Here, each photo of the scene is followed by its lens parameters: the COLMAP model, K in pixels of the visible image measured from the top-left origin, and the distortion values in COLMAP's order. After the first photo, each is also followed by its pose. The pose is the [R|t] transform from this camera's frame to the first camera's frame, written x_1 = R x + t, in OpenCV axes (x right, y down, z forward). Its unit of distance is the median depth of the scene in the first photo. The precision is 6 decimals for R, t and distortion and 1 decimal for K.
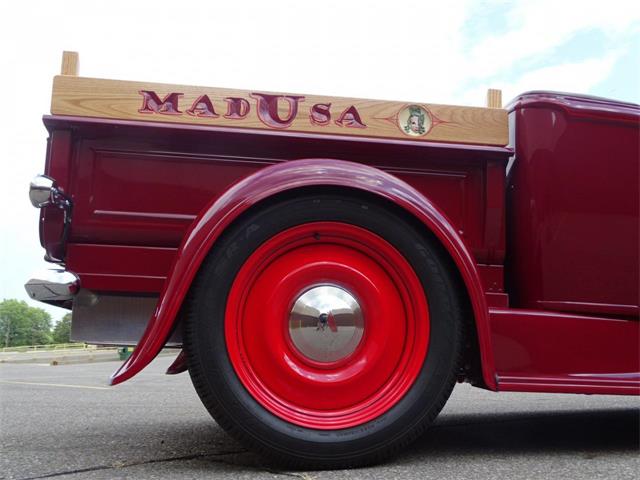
lens RADIAL K [[701.1, 0, 320.0], [0, 701.1, 240.0], [0, 0, 1]] dist [0.006868, 0.013891]
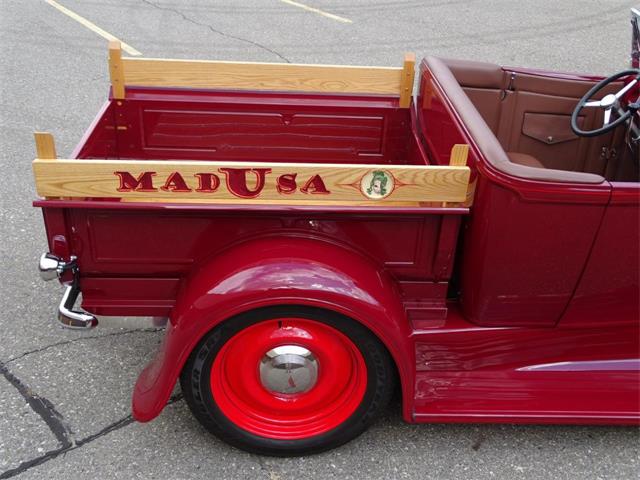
lens RADIAL K [[701.1, 0, 320.0], [0, 701.1, 240.0], [0, 0, 1]] dist [0.006868, 0.013891]
pose [[0.997921, 0.039138, -0.051214, 0.109188], [0.002368, 0.771749, 0.635922, -0.793405], [0.064413, -0.634721, 0.770052, 0.135539]]
